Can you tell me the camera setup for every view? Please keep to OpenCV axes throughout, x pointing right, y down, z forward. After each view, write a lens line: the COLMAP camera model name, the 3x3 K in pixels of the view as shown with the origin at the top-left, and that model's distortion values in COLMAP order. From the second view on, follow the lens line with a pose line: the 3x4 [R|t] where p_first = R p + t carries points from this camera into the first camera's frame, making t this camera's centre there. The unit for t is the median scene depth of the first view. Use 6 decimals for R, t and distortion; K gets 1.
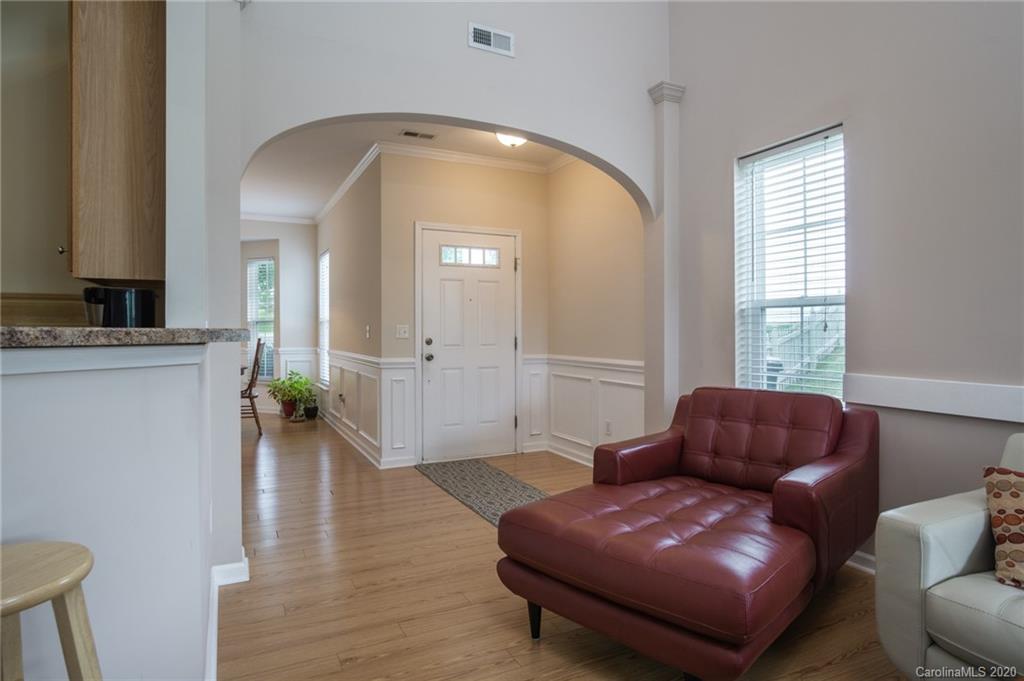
lens RADIAL K [[550.0, 0, 502.0], [0, 550.0, 329.3], [0, 0, 1]] dist [-0.000092, -0.000903]
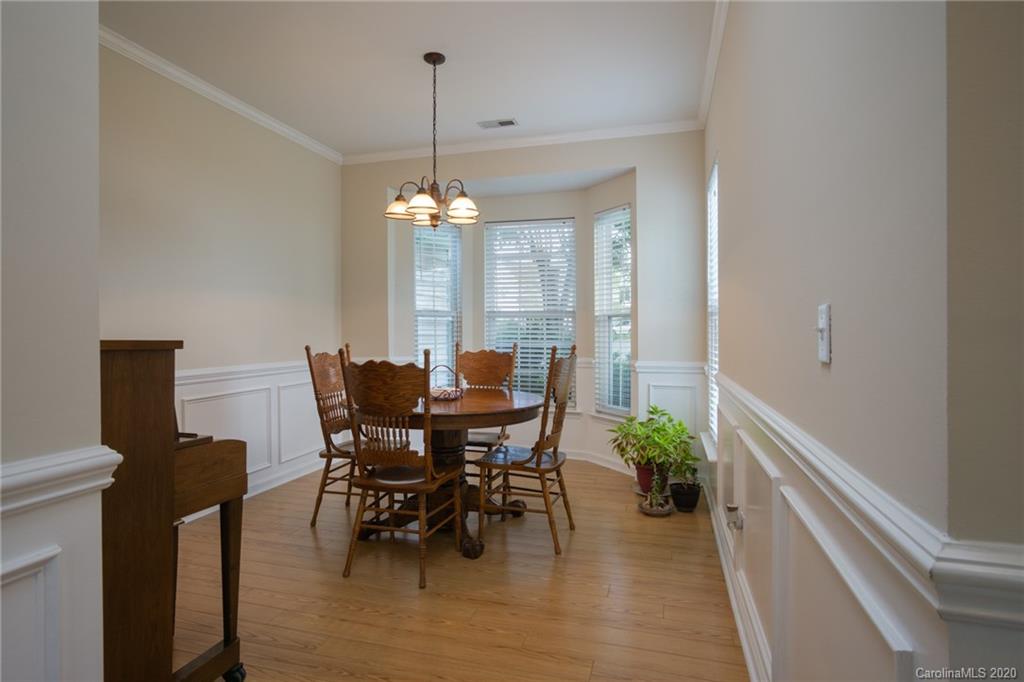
lens RADIAL K [[550.0, 0, 502.0], [0, 550.0, 329.8], [0, 0, 1]] dist [-0.000092, -0.000903]
pose [[0.741409, -0.001870, -0.671051, -0.141819], [0.002823, 0.999996, 0.000333, 0.001346], [0.671047, -0.002141, 0.741411, 0.536008]]
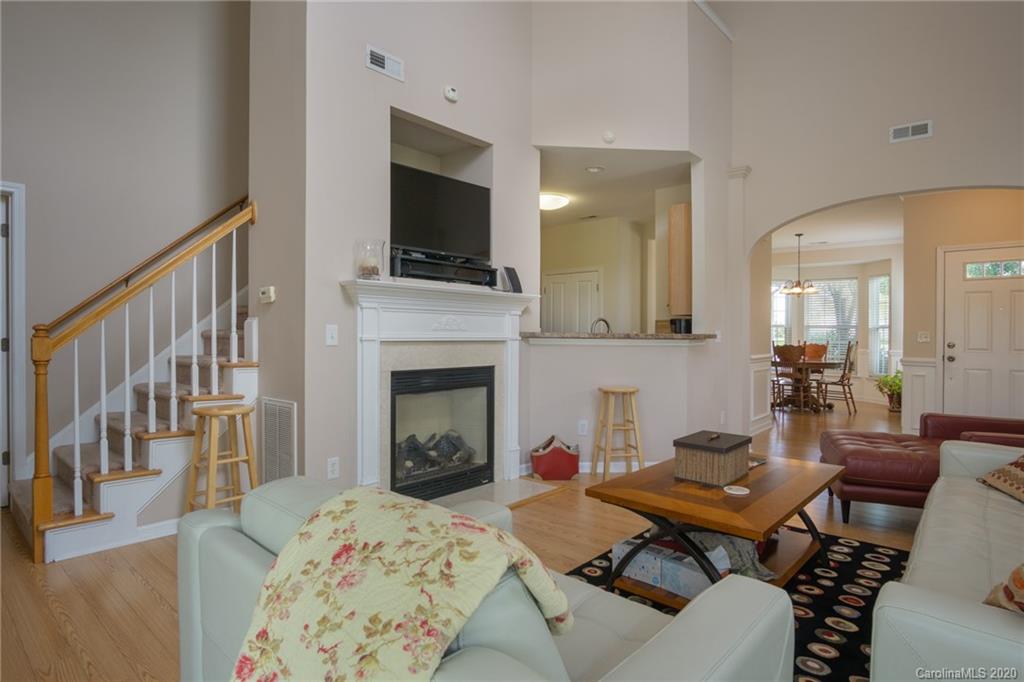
lens RADIAL K [[552.5, 0, 526.2], [0, 552.5, 338.2], [0, 0, 1]] dist [-0.001951, -0.000432]
pose [[0.418369, 0.011508, -0.908204, 0.375332], [-0.004045, 0.999933, 0.010807, -0.001830], [0.908268, -0.000848, 0.418388, -0.226945]]
